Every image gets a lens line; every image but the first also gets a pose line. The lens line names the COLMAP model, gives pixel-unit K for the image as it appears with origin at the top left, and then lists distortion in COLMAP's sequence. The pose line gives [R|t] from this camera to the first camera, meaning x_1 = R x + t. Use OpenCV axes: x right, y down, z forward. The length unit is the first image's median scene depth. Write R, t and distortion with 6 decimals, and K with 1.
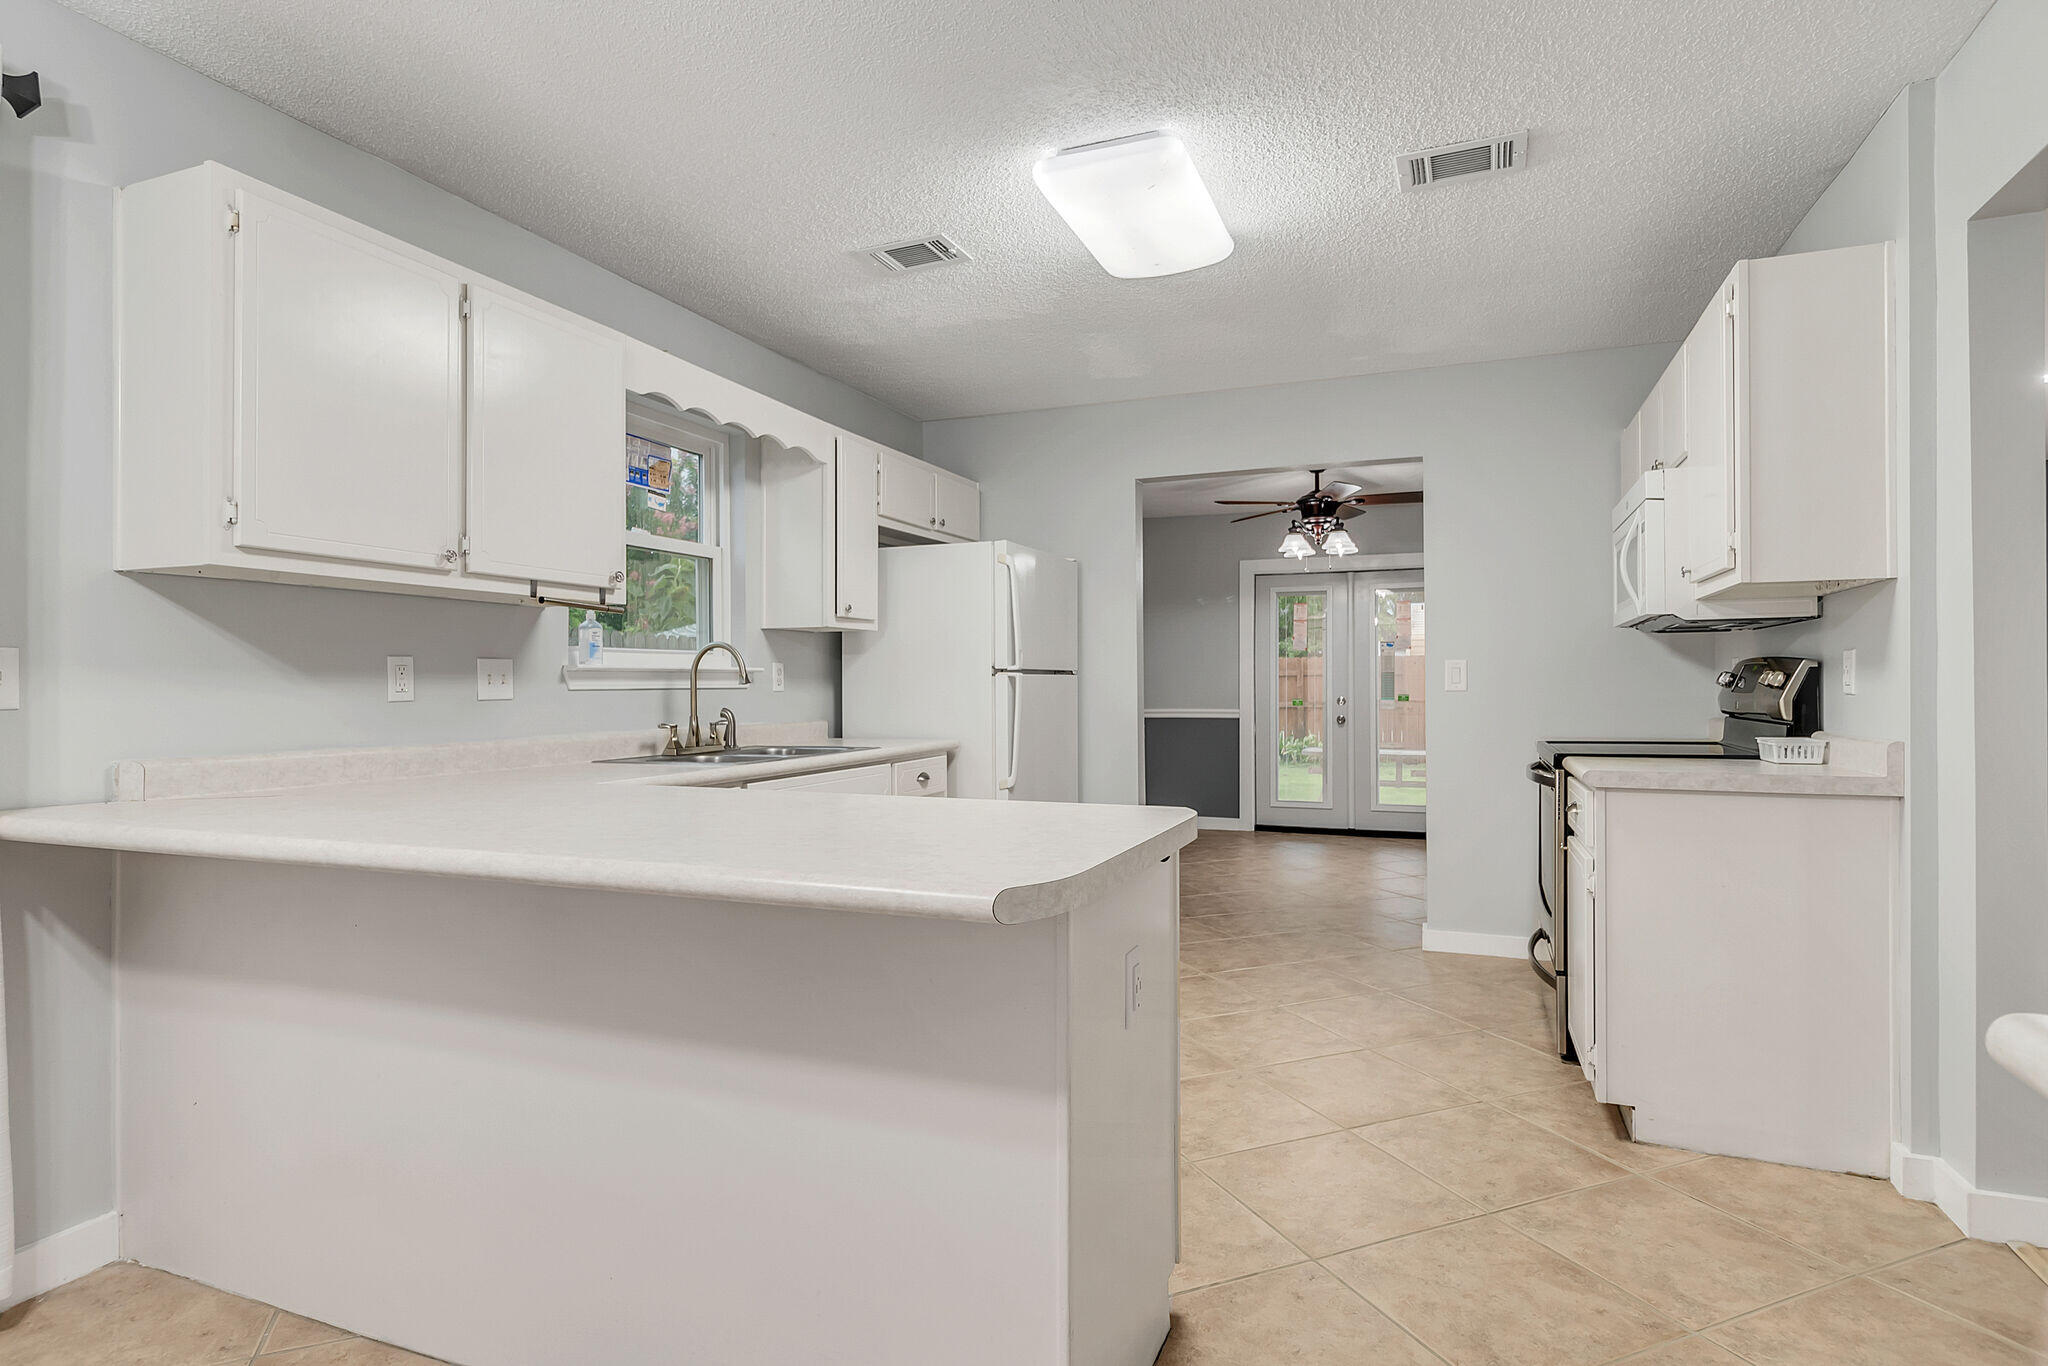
lens RADIAL K [[1064.6, 0, 1024.0], [0, 1064.6, 683.0], [0, 0, 1]] dist [0.002750, 0.000085]
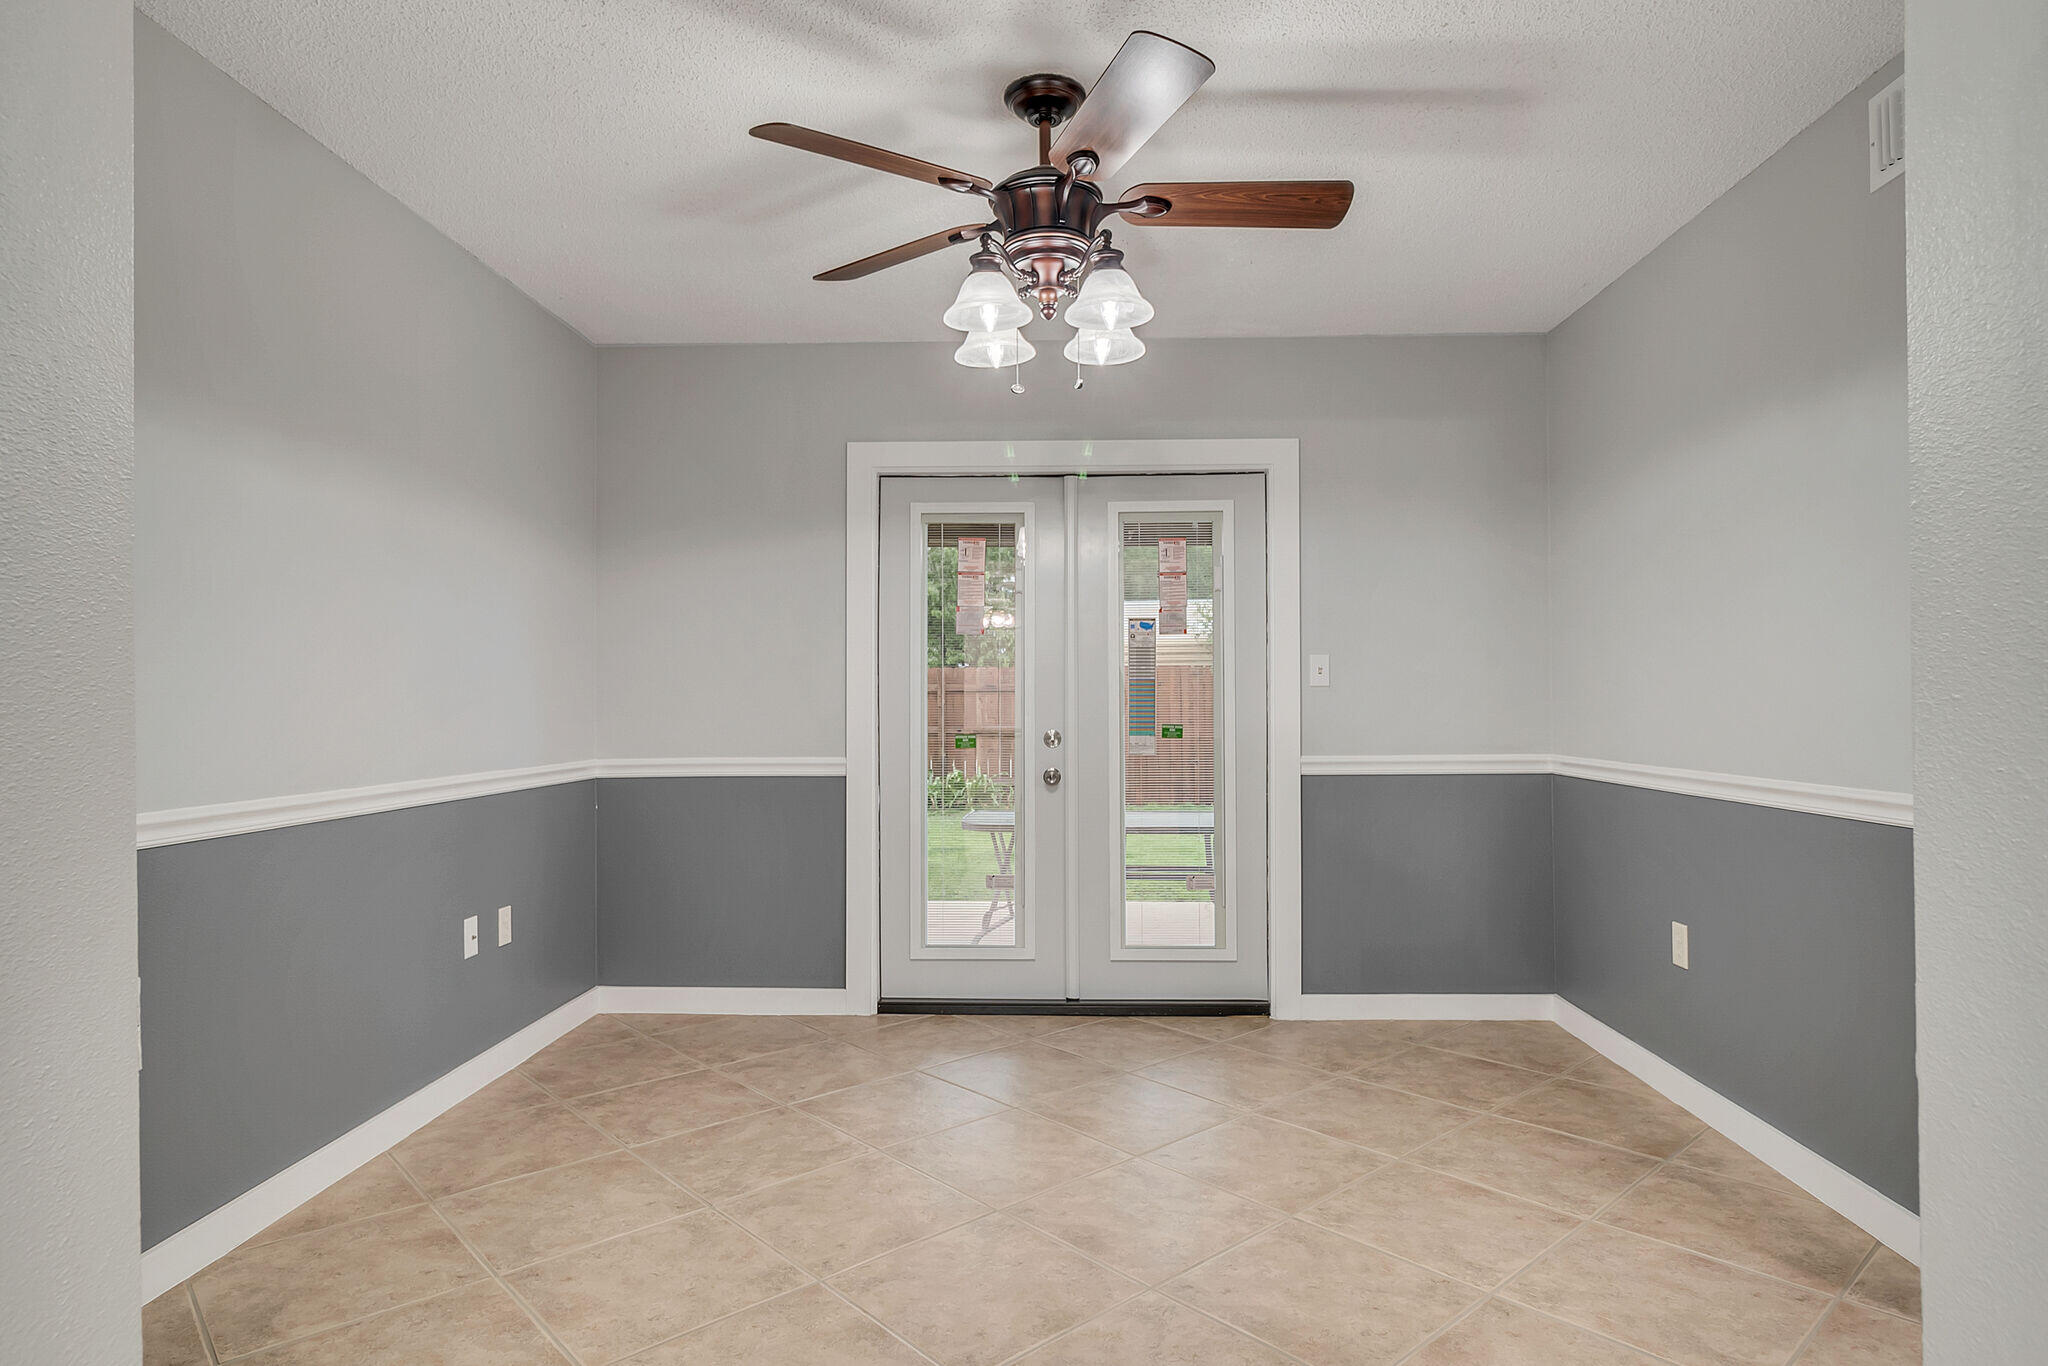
lens RADIAL K [[1160.9, 0, 1024.0], [0, 1160.9, 683.0], [0, 0, 1]] dist [0.000504, -0.000004]
pose [[0.944739, 0.005758, 0.327773, 0.224611], [-0.000165, 0.999854, -0.017089, 0.001738], [-0.327823, 0.016091, 0.944602, 1.014123]]
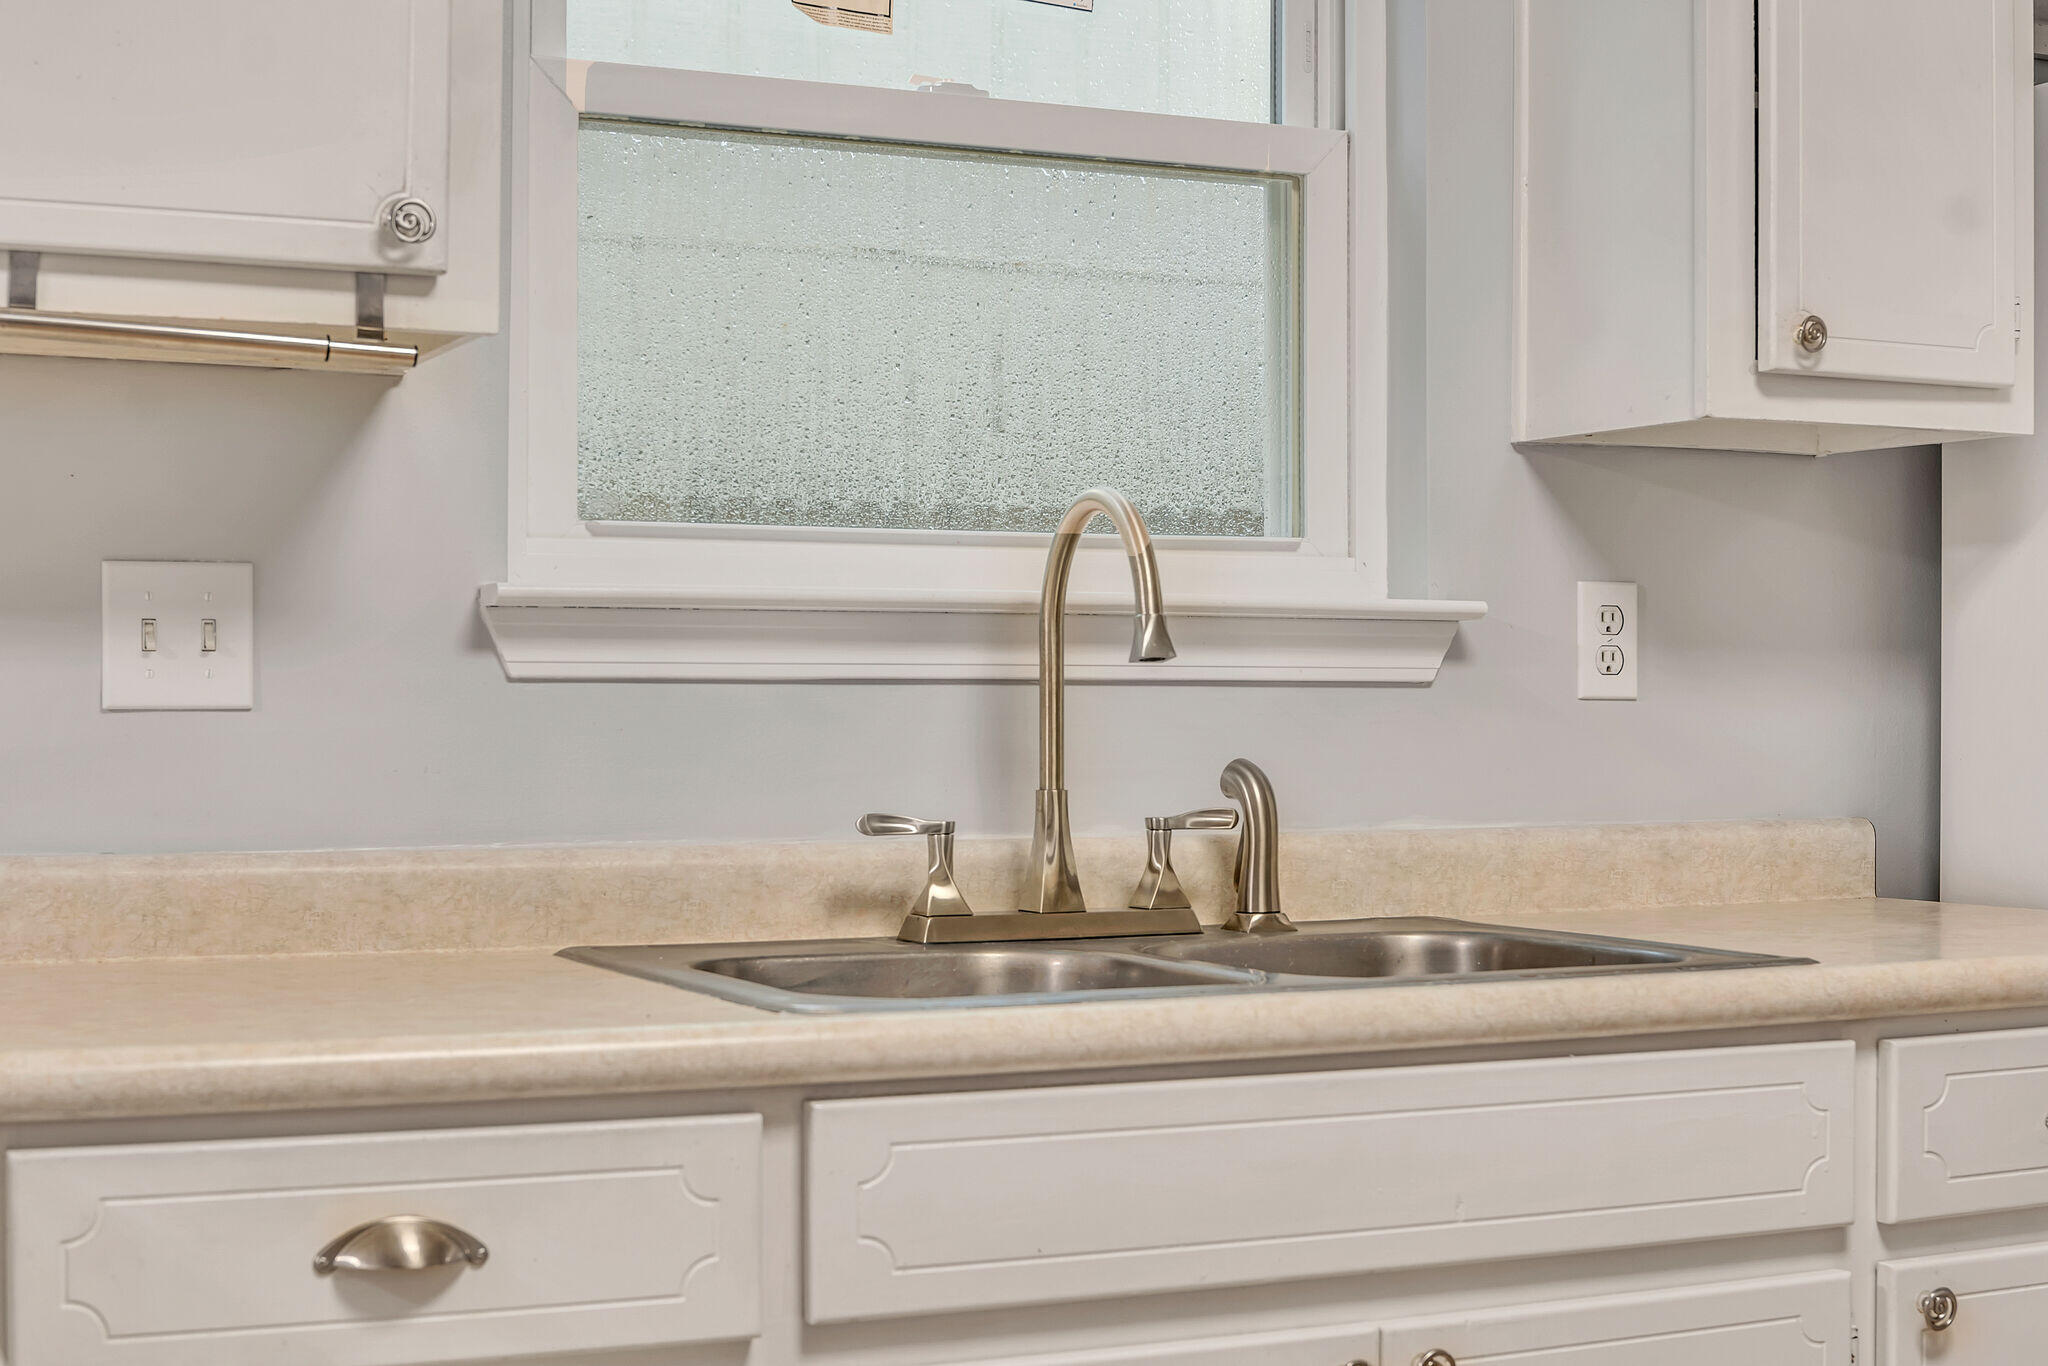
lens RADIAL K [[3098.3, 0, 1024.0], [0, 3098.3, 683.0], [0, 0, 1]] dist [-0.002853, -0.043334]
pose [[0.737599, 0.003786, -0.675228, 0.155822], [-0.006166, 0.999980, -0.001128, 0.005975], [0.675211, 0.004995, 0.737608, 0.402642]]
